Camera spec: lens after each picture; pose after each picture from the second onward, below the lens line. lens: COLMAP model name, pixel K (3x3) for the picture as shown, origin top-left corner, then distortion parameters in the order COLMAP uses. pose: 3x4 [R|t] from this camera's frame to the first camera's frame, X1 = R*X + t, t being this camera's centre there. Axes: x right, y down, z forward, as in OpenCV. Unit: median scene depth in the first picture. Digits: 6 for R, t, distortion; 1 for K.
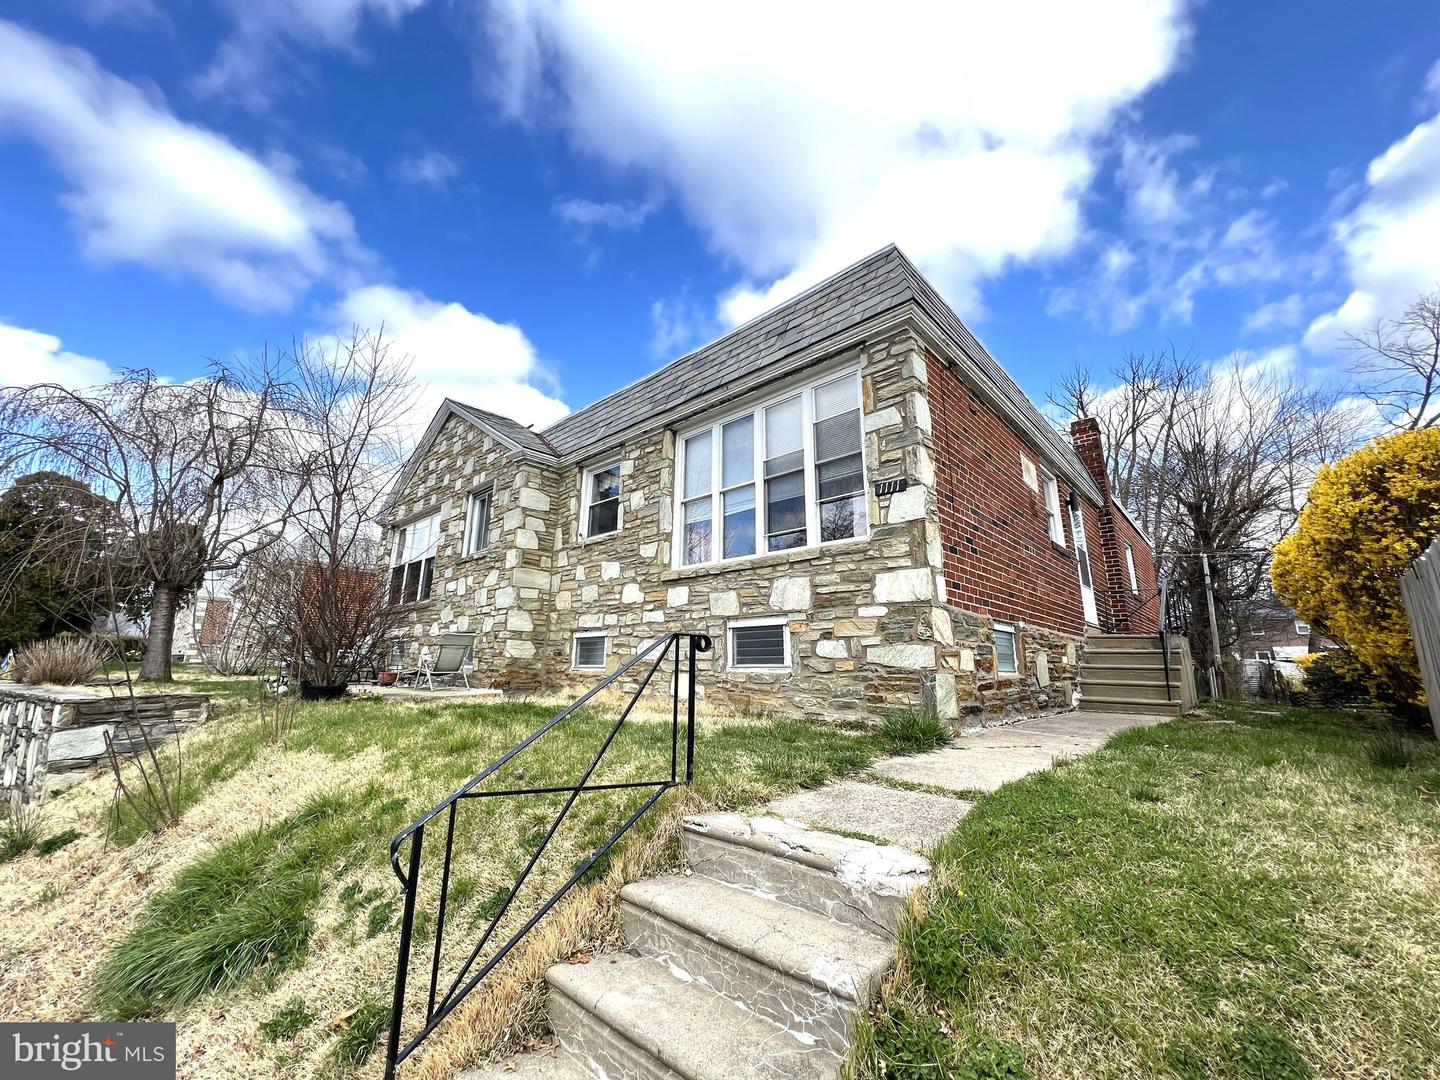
lens RADIAL K [[577.1, 0, 715.8], [0, 577.1, 535.0], [0, 0, 1]] dist [-0.000722, 0.000500]
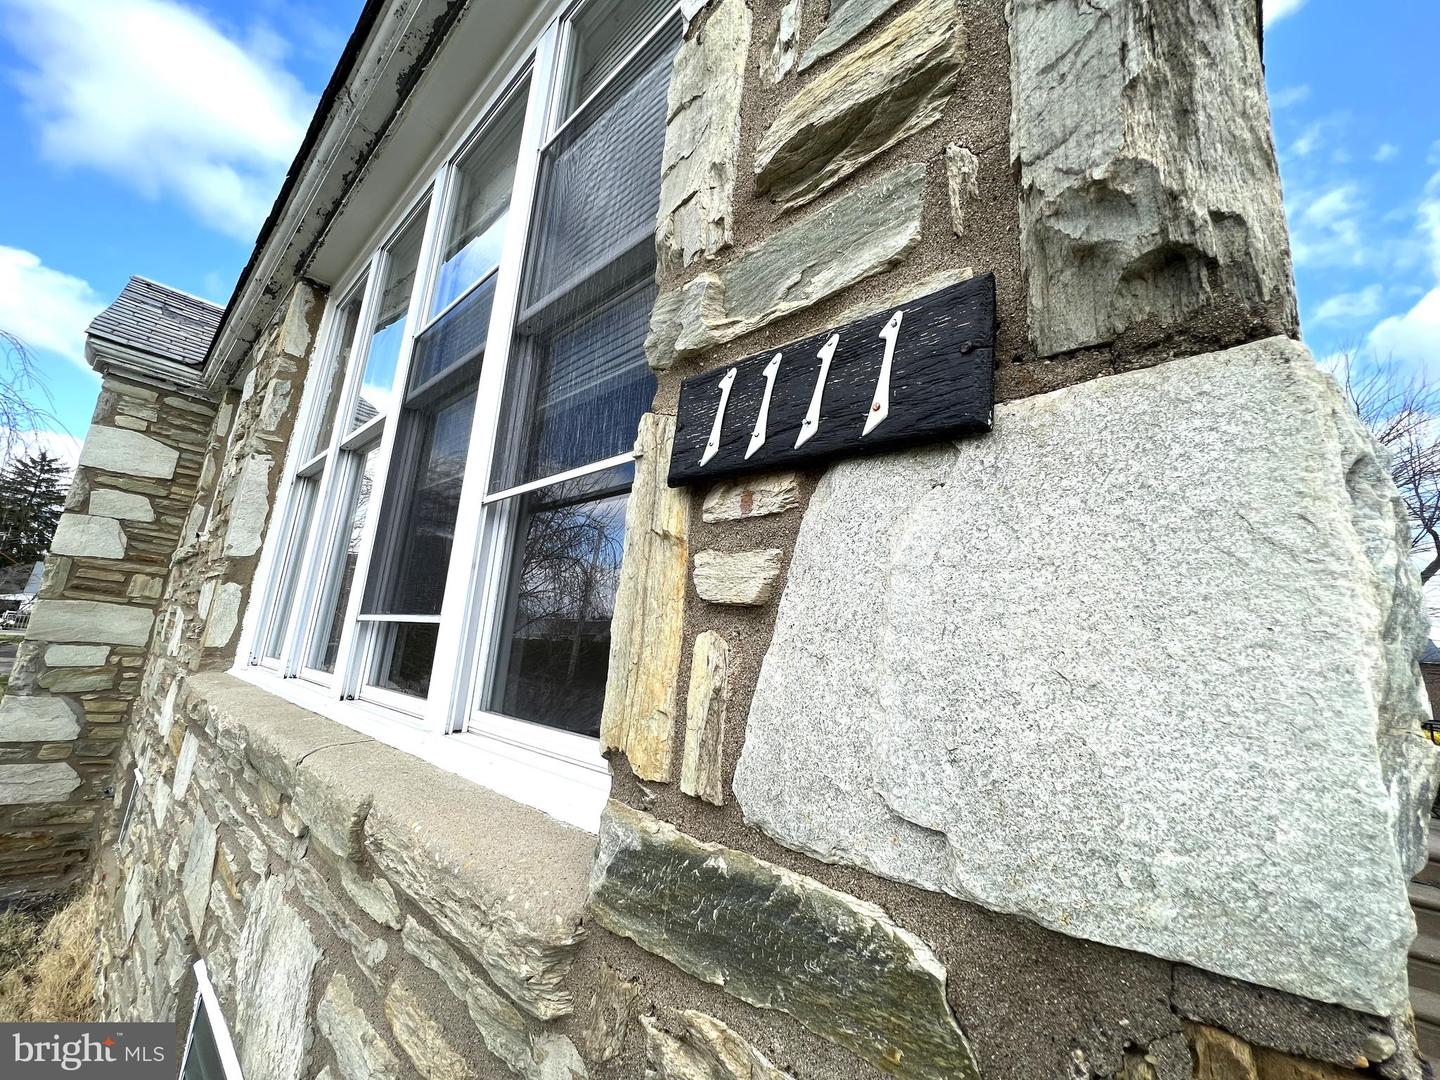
lens RADIAL K [[577.1, 0, 715.8], [0, 577.1, 535.0], [0, 0, 1]] dist [-0.000722, 0.000500]
pose [[0.998050, 0.061975, 0.007475, 0.208588], [-0.062152, 0.997719, 0.026357, -0.045675], [-0.005824, -0.026770, 0.999625, 0.654949]]
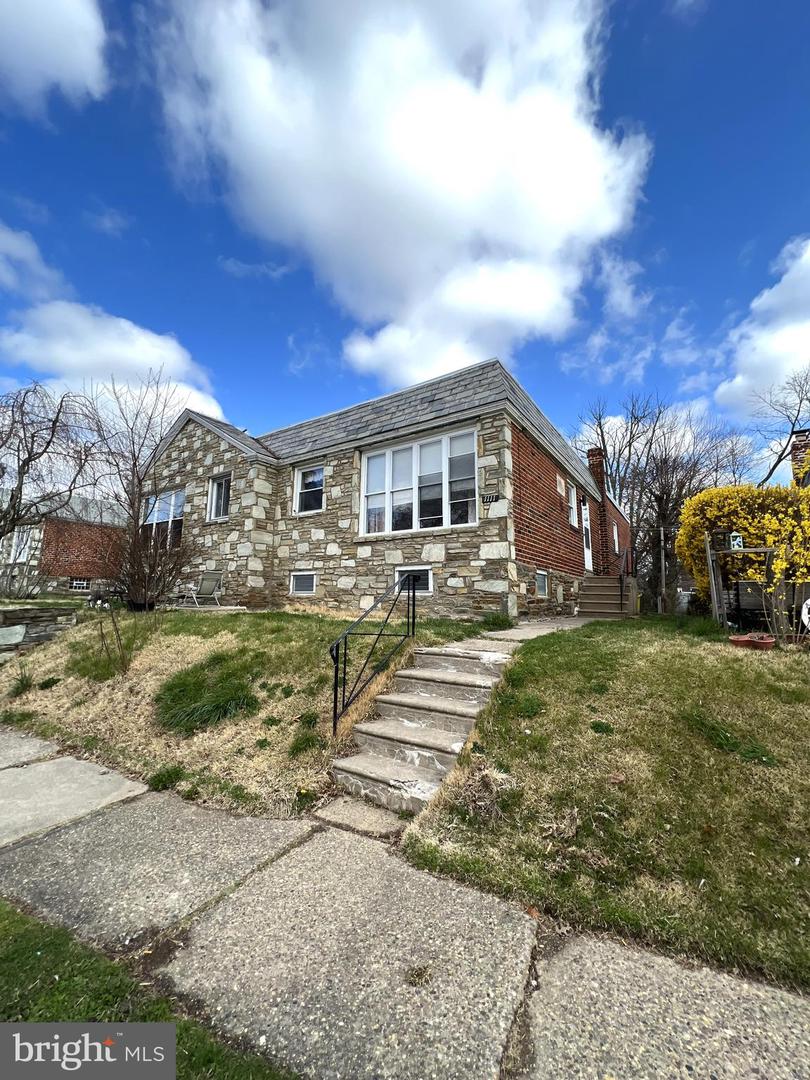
lens RADIAL K [[432.8, 0, 406.8], [0, 432.8, 536.0], [0, 0, 1]] dist [-0.000722, 0.000500]
pose [[0.987834, 0.023882, 0.153670, -0.134405], [-0.036799, 0.995972, 0.081770, -0.048489], [-0.151098, -0.086430, 0.984733, -0.271382]]
